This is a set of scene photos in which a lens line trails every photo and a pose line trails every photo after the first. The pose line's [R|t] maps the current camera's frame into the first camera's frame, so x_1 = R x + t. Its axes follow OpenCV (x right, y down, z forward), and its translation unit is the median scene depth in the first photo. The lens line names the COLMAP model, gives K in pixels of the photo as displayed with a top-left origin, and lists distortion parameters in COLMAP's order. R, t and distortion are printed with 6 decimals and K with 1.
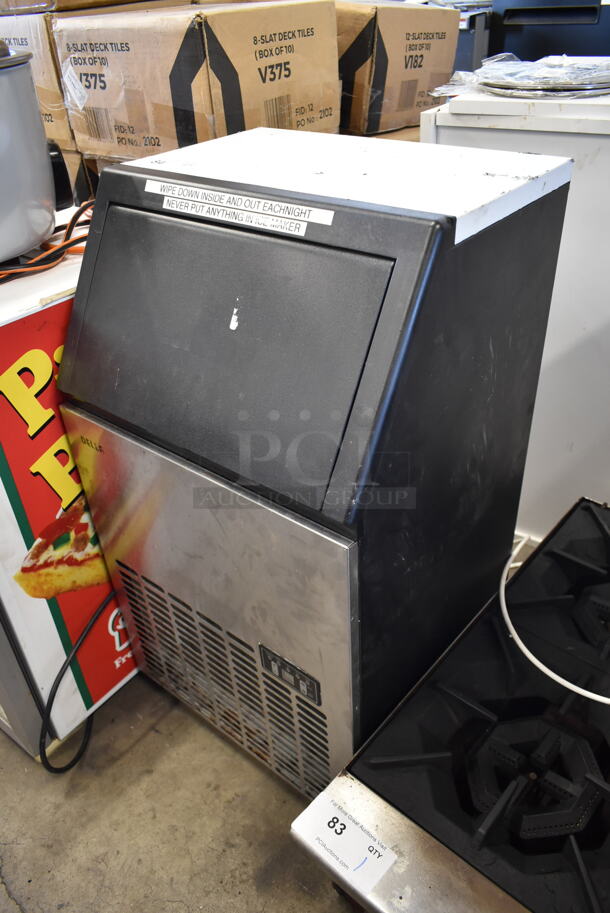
lens RADIAL K [[696.2, 0, 301.1], [0, 696.2, 457.3], [0, 0, 1]] dist [-0.015823, 0.002518]
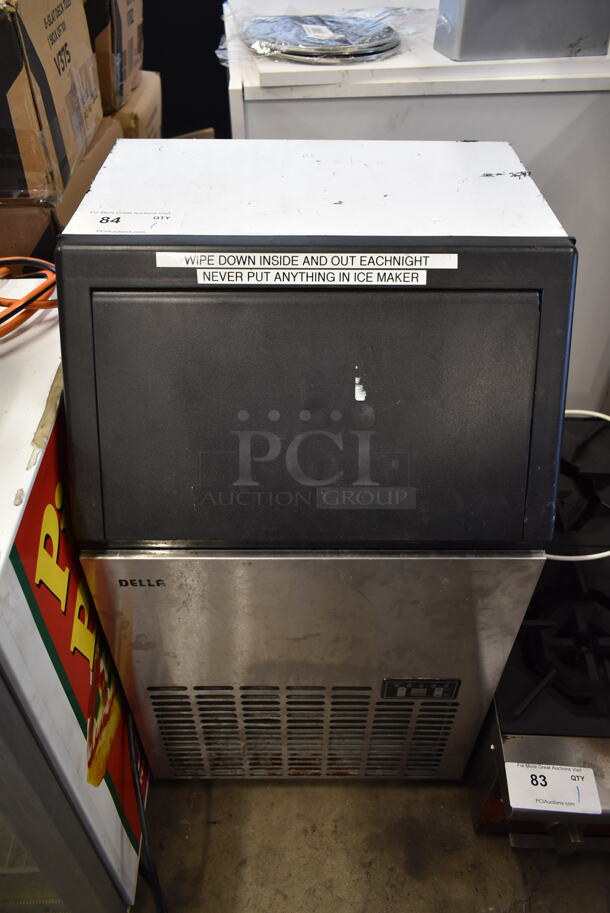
lens RADIAL K [[696.2, 0, 298.3], [0, 696.2, 451.2], [0, 0, 1]] dist [-0.015823, 0.002518]
pose [[0.769599, -0.385171, 0.509275, -0.519083], [0.324806, 0.922826, 0.207109, -0.269912], [-0.549744, 0.006025, 0.835312, 0.231613]]
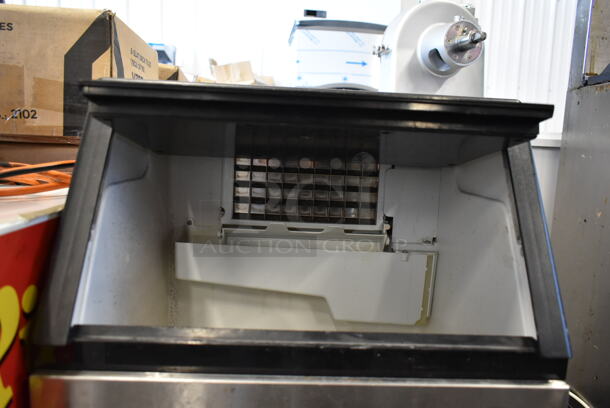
lens RADIAL K [[465.1, 0, 303.6], [0, 465.1, 201.0], [0, 0, 1]] dist [-0.015823, 0.002518]
pose [[0.739223, 0.015970, 0.673272, -0.462715], [0.308265, 0.880816, -0.359354, 0.015395], [-0.598767, 0.473189, 0.646196, 0.505266]]
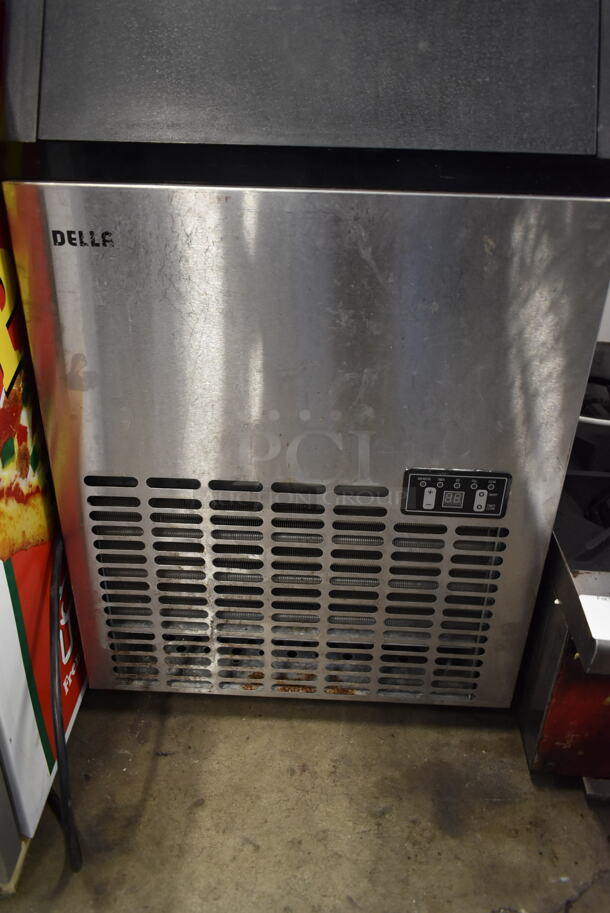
lens RADIAL K [[696.2, 0, 299.6], [0, 696.2, 453.9], [0, 0, 1]] dist [-0.015823, 0.002518]
pose [[0.793246, -0.220741, 0.567480, -0.540908], [0.288962, 0.956814, -0.031736, 0.236463], [-0.535968, 0.189154, 0.822775, 0.447264]]
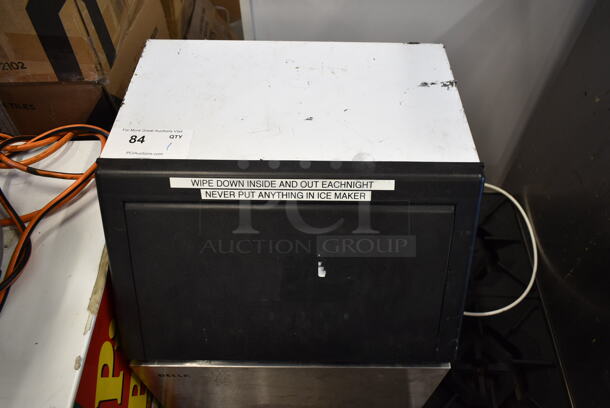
lens RADIAL K [[465.1, 0, 304.7], [0, 465.1, 203.0], [0, 0, 1]] dist [-0.015823, 0.002518]
pose [[0.772742, -0.454047, 0.443521, -0.349533], [0.319666, 0.882075, 0.346058, -0.483662], [-0.548346, -0.125635, 0.826760, 0.270848]]
